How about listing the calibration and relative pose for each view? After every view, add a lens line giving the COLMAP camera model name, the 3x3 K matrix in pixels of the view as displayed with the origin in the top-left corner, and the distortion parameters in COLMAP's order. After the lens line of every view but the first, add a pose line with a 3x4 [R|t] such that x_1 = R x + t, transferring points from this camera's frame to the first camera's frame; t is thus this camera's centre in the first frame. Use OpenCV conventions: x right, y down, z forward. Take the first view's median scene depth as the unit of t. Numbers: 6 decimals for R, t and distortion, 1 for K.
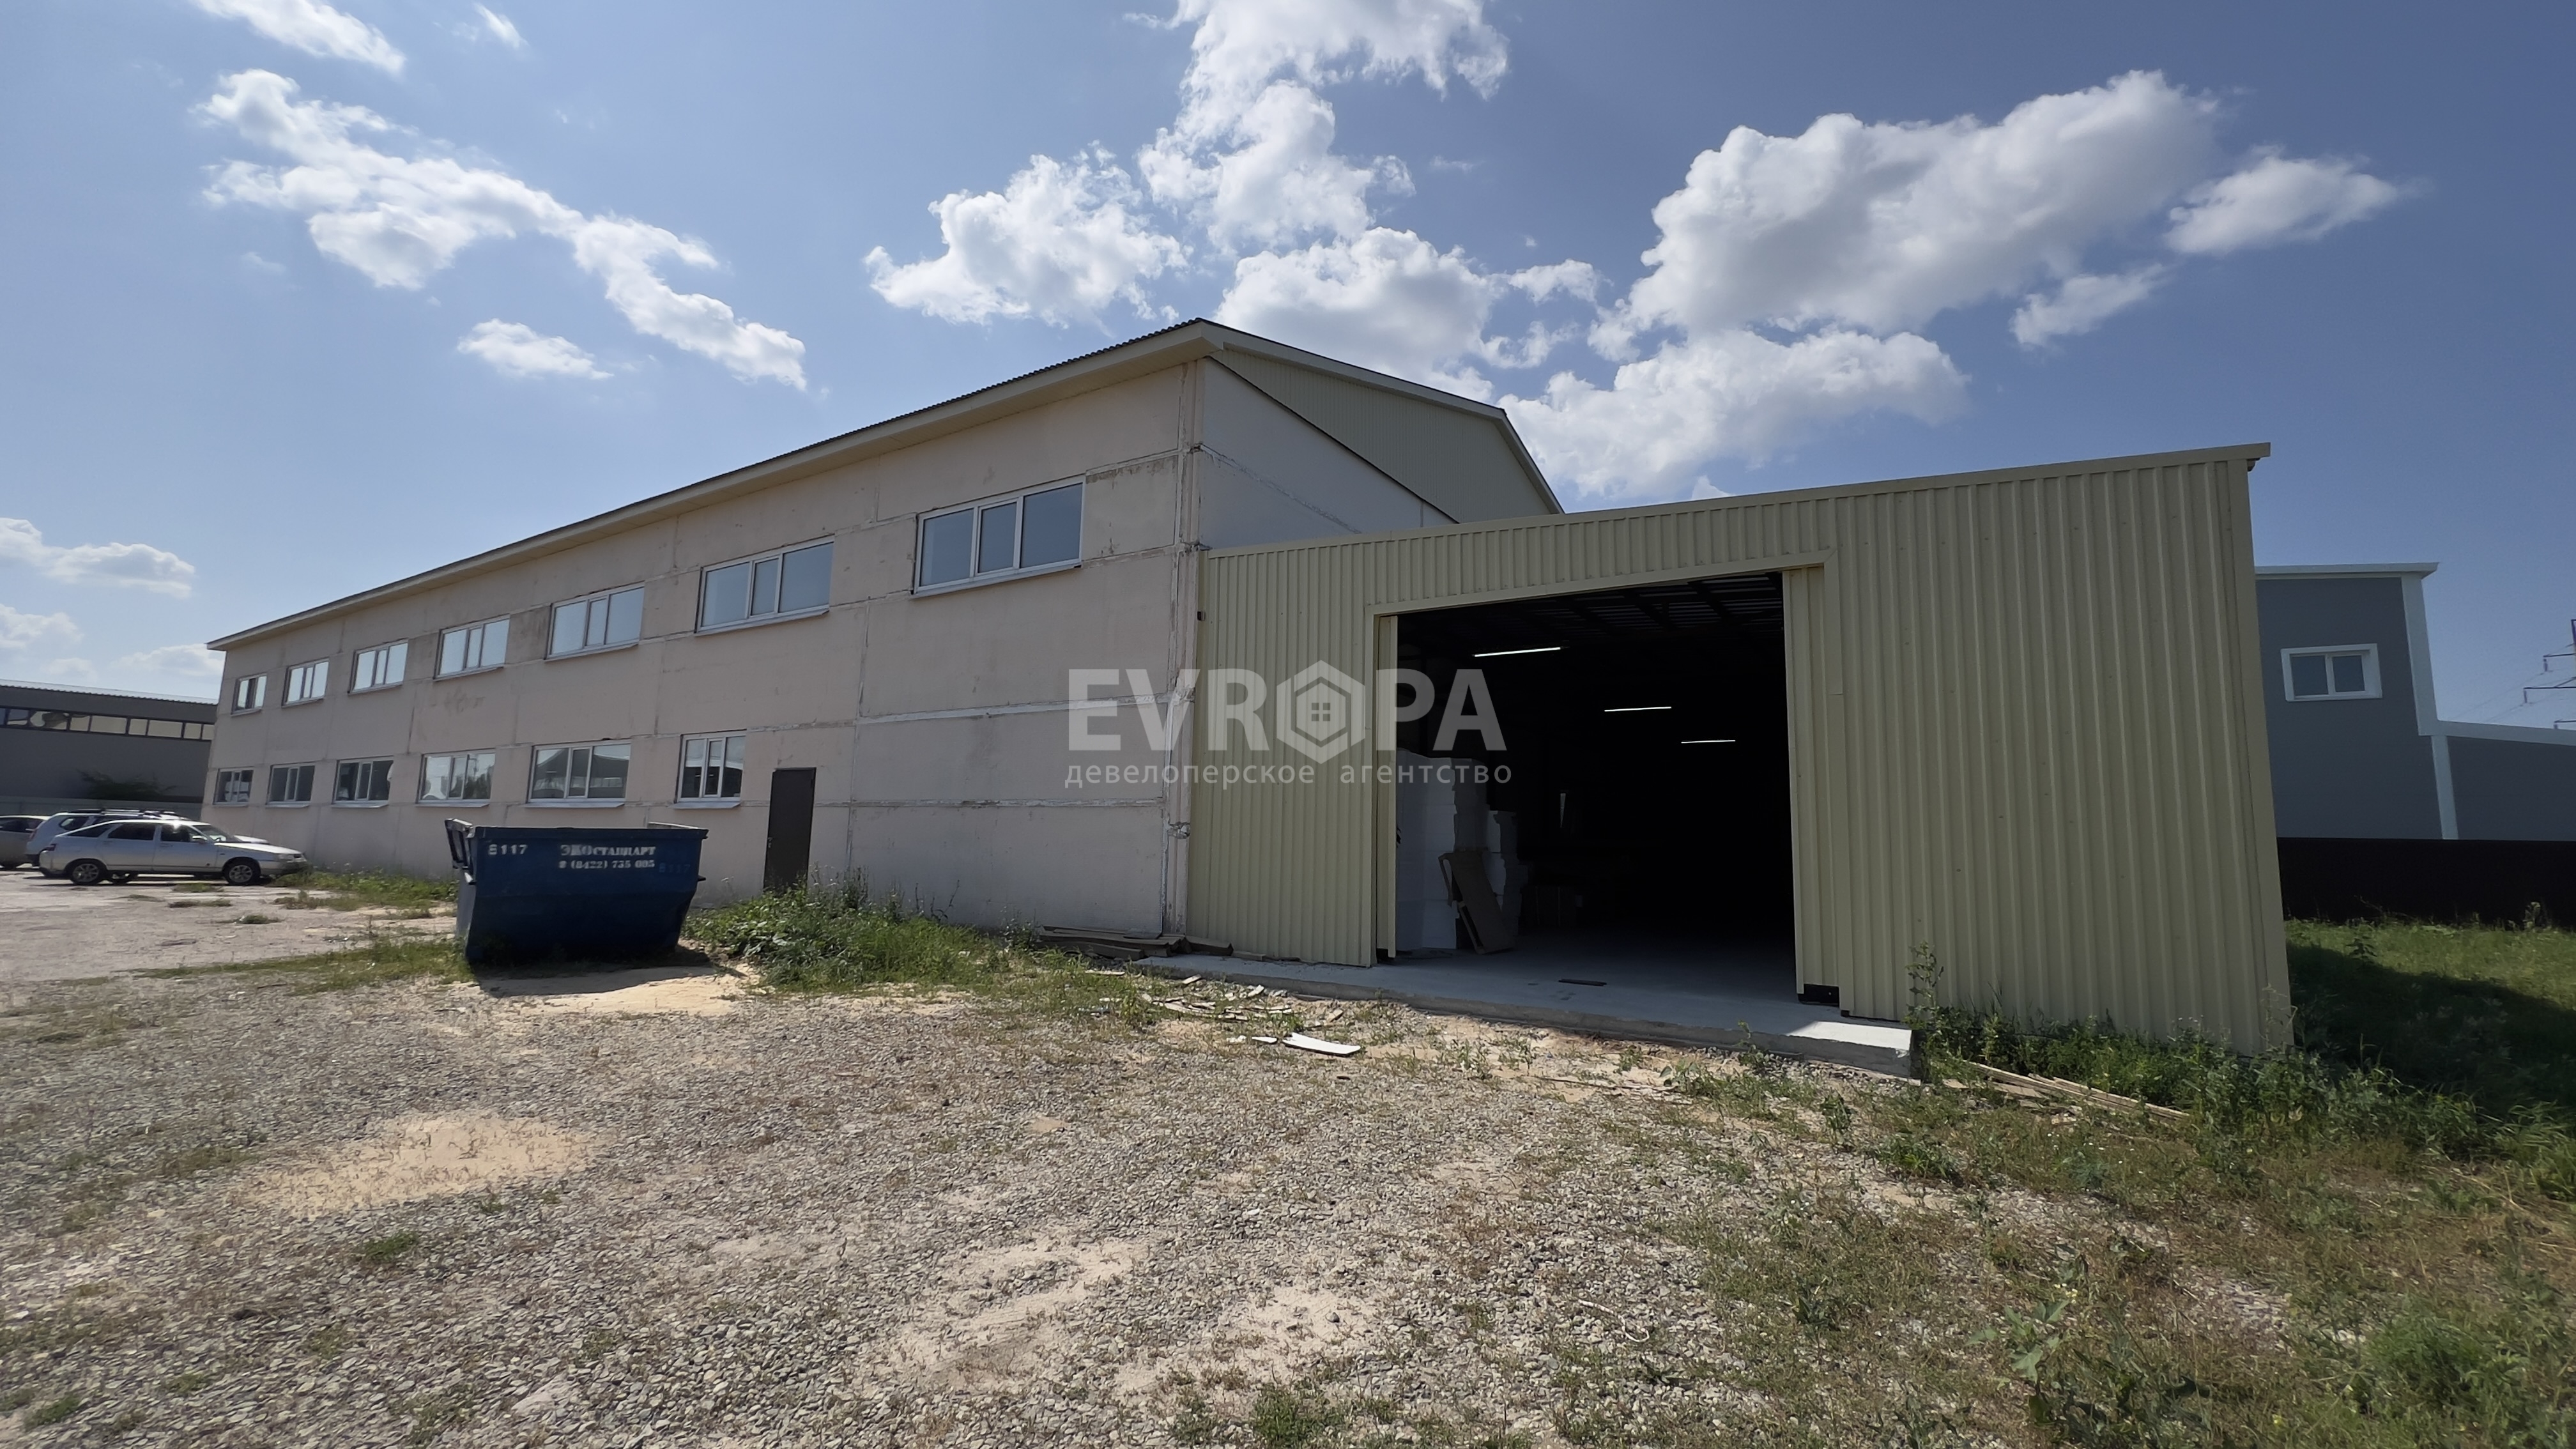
lens RADIAL K [[1032.2, 0, 1277.4], [0, 1032.2, 711.6], [0, 0, 1]] dist [-0.002175, 0.001177]
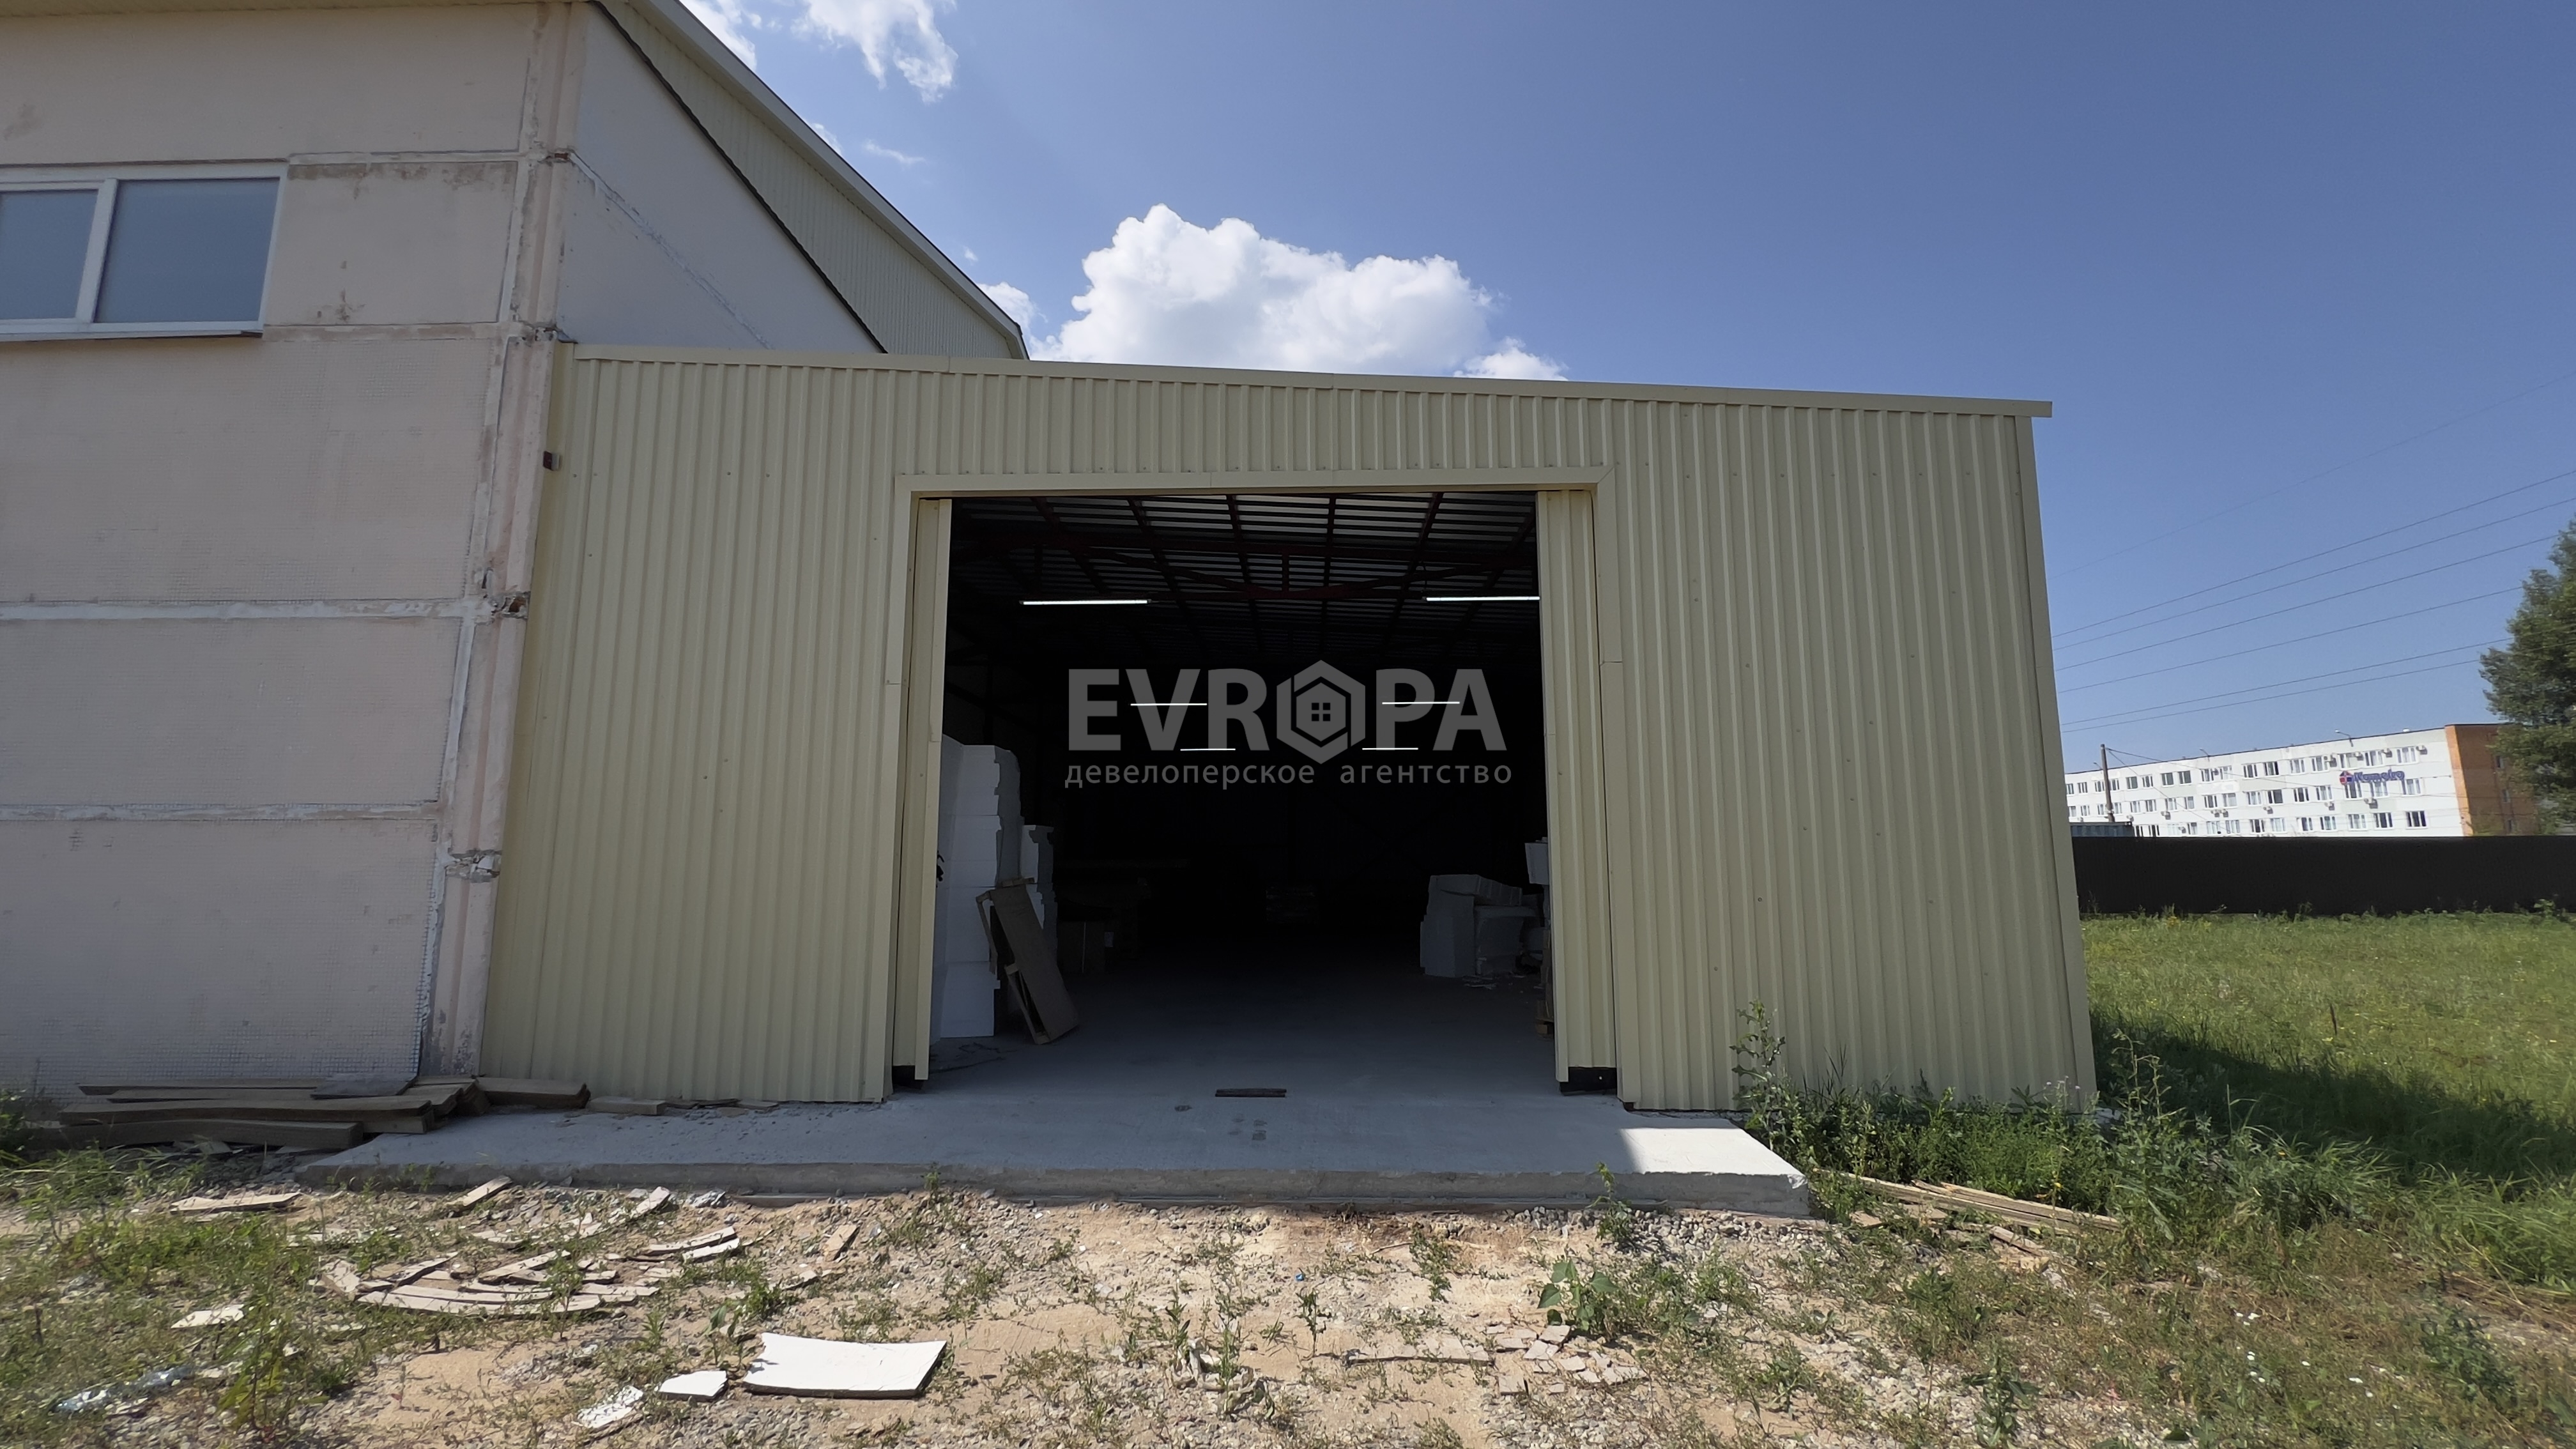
lens RADIAL K [[1032.2, 0, 1277.9], [0, 1032.2, 716.9], [0, 0, 1]] dist [-0.004160, 0.001236]
pose [[0.849424, 0.050344, 0.525304, -0.036752], [-0.044826, 0.998725, -0.023232, 0.045207], [-0.525803, -0.003814, 0.850598, 0.455304]]
